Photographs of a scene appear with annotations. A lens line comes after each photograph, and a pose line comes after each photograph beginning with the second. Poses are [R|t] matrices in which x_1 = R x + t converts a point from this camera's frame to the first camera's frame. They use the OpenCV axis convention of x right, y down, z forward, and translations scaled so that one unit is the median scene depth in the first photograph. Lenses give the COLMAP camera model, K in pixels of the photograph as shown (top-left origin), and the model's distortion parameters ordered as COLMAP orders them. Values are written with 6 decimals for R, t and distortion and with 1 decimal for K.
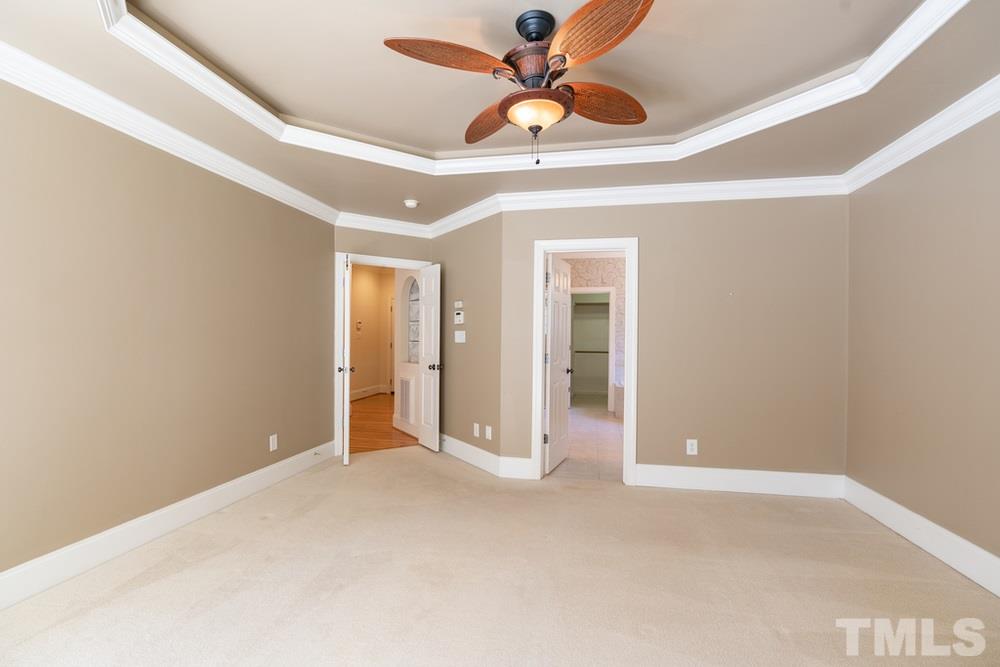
lens RADIAL K [[463.4, 0, 498.6], [0, 463.4, 336.1], [0, 0, 1]] dist [-0.008001, 0.003676]
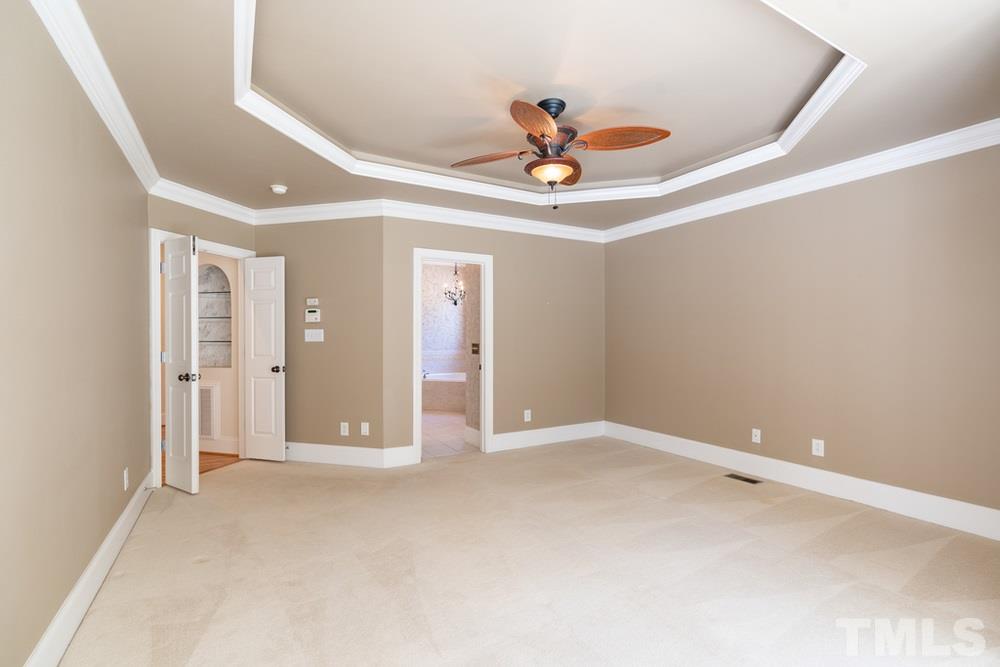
lens RADIAL K [[463.4, 0, 498.4], [0, 463.4, 334.7], [0, 0, 1]] dist [-0.008001, 0.003676]
pose [[0.751152, -0.007414, 0.660088, -0.492906], [0.006868, 0.999971, 0.003416, -0.001189], [-0.660094, 0.001967, 0.751181, 0.038251]]
